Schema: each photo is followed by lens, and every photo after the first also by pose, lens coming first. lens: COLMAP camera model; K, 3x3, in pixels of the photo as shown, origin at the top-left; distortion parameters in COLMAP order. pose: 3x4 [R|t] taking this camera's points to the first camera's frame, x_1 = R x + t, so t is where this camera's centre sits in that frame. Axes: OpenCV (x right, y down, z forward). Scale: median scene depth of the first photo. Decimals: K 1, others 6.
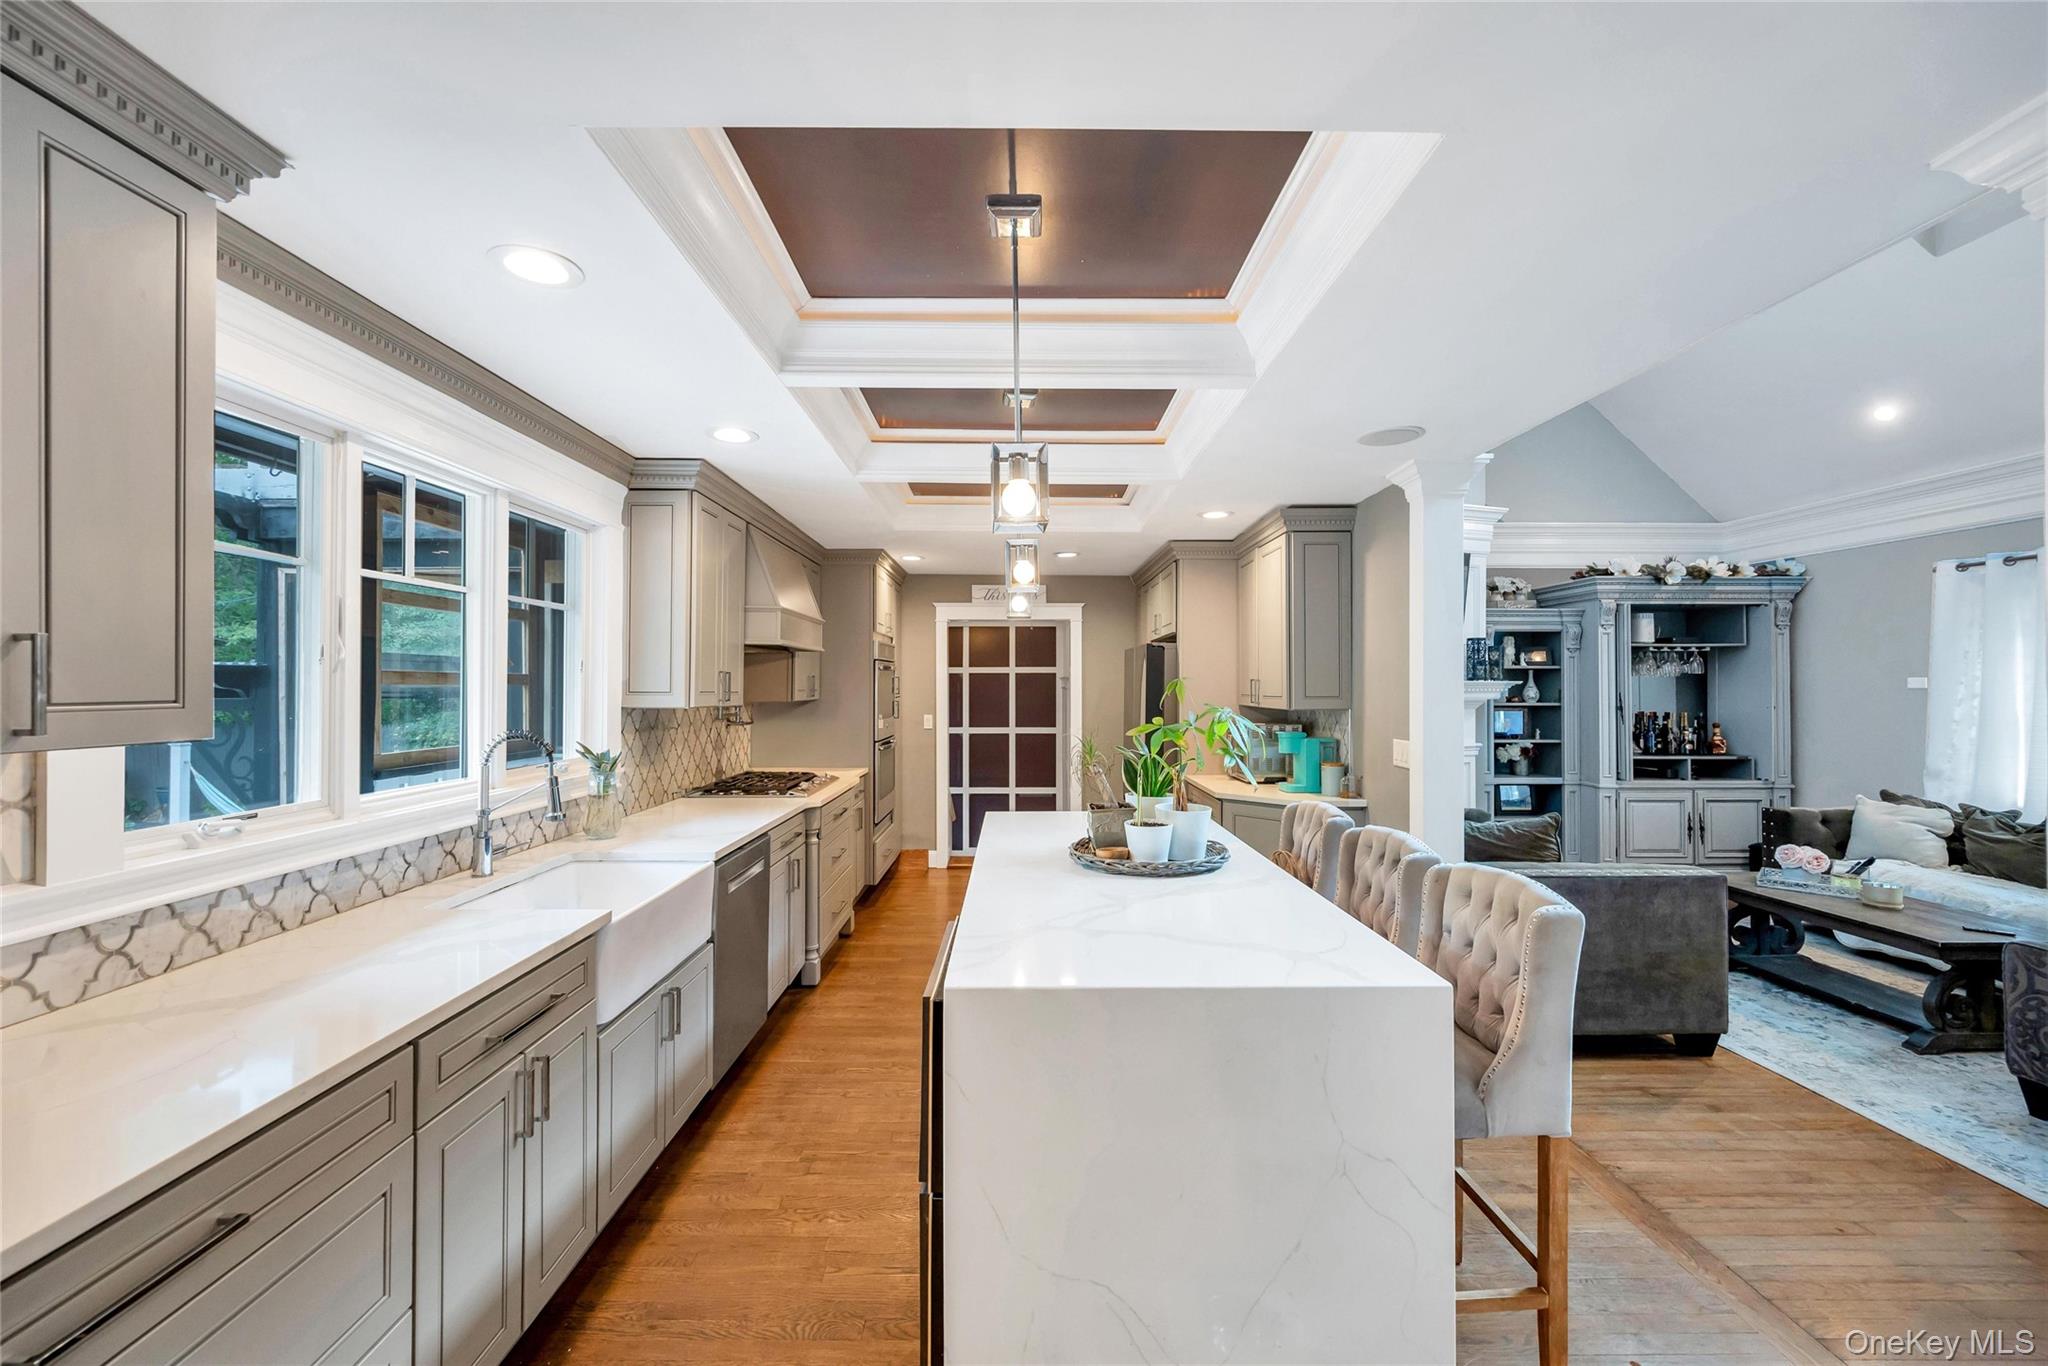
lens RADIAL K [[806.6, 0, 1020.5], [0, 806.6, 684.8], [0, 0, 1]] dist [0.000375, 0.000226]
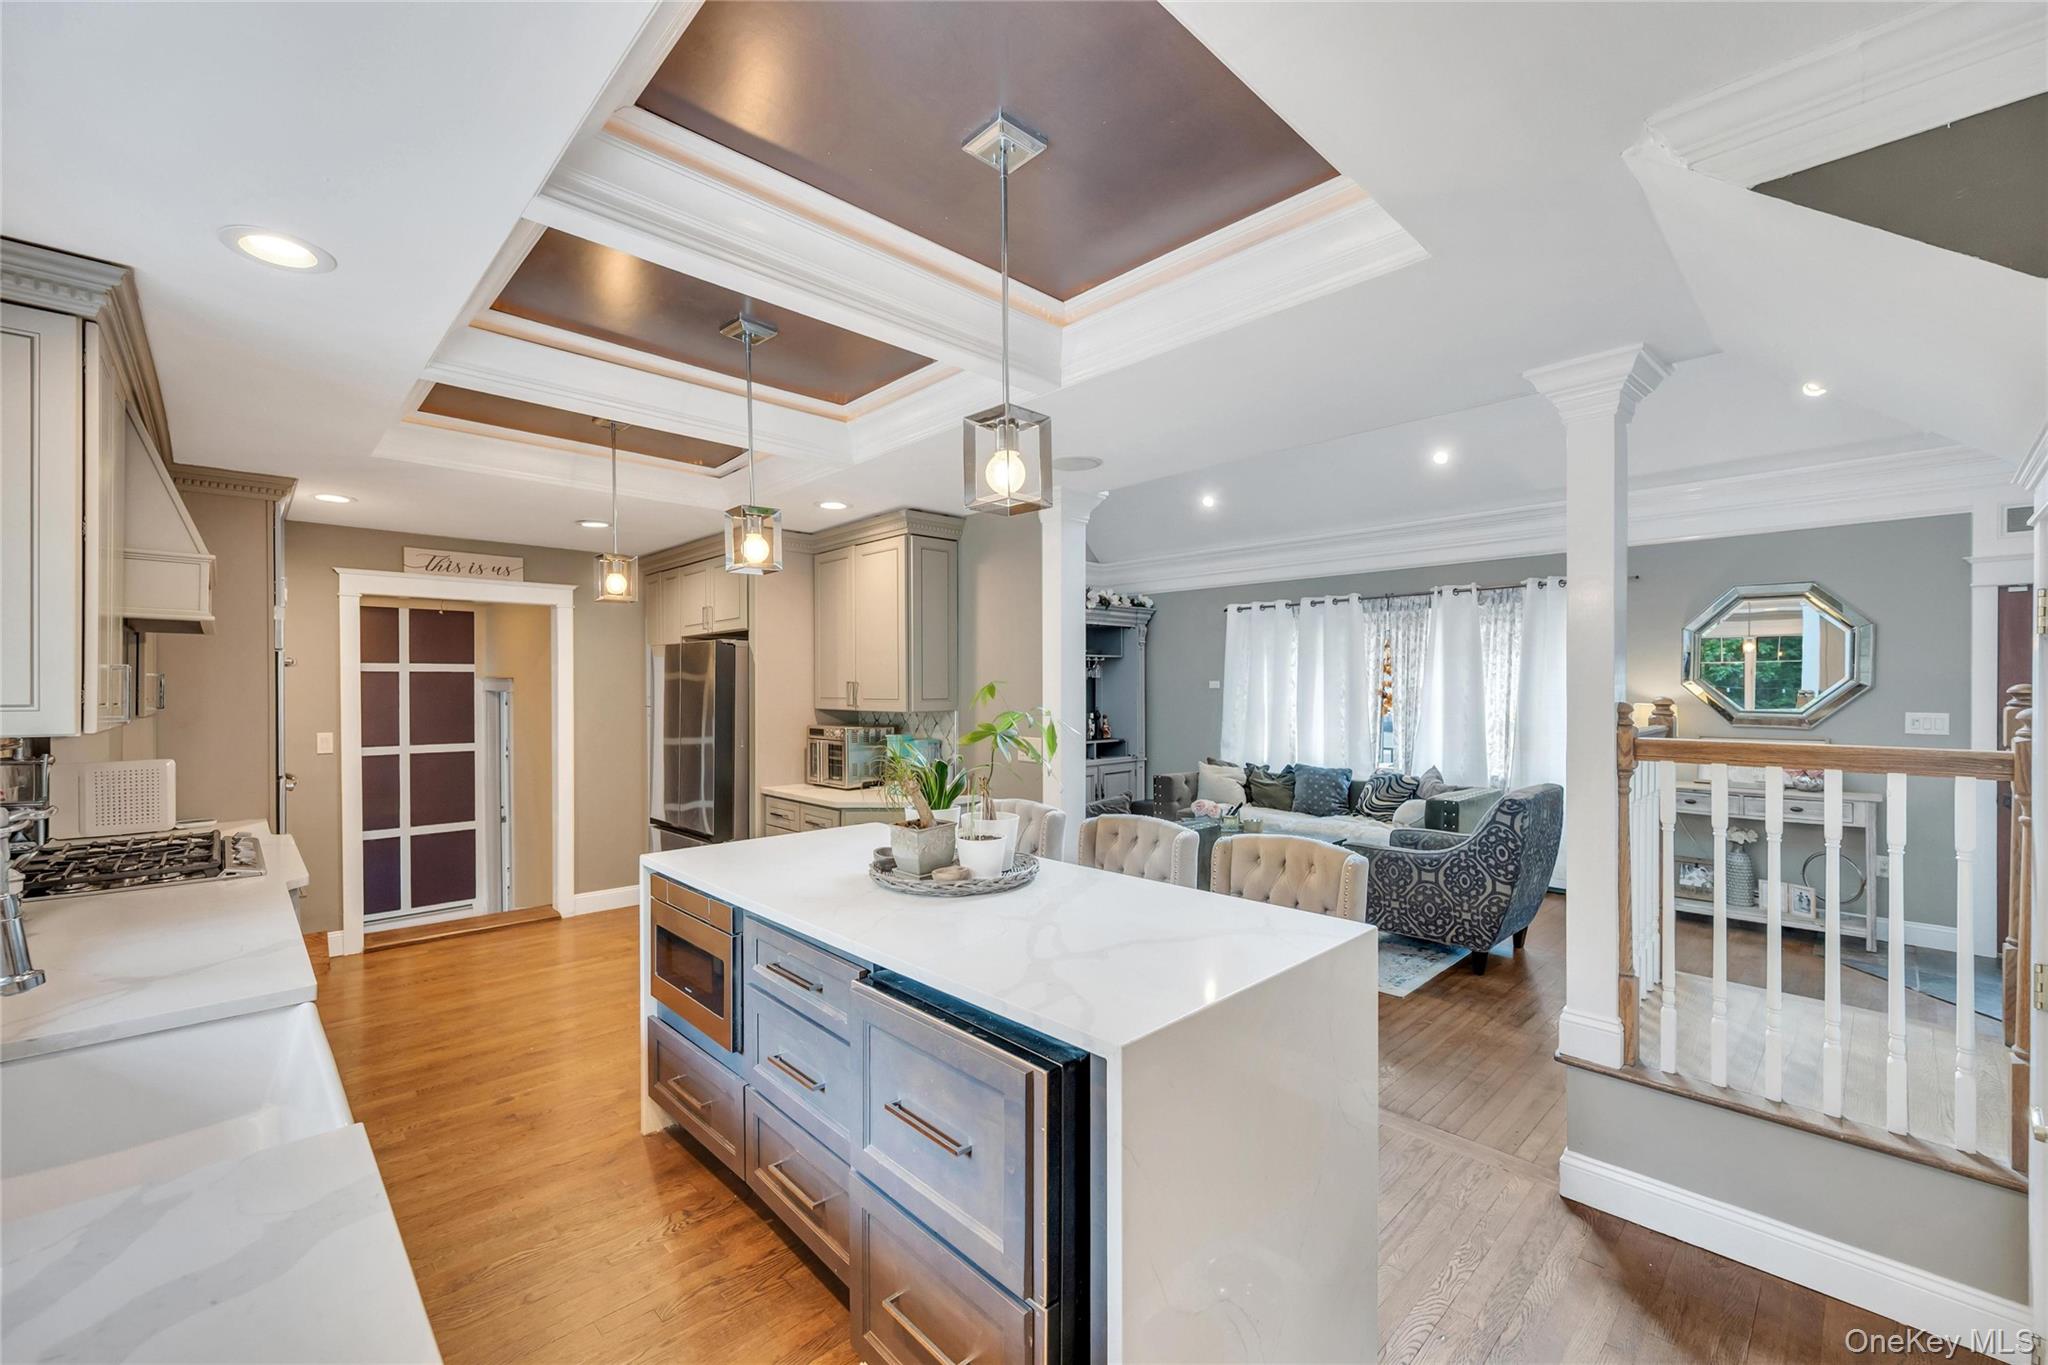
lens RADIAL K [[831.1, 0, 1024.7], [0, 831.1, 692.0], [0, 0, 1]] dist [-0.001461, 0.000000]
pose [[0.729644, -0.006745, 0.683794, -0.212821], [0.001714, 0.999966, 0.008035, -0.001648], [-0.683825, -0.004690, 0.729631, 0.120915]]
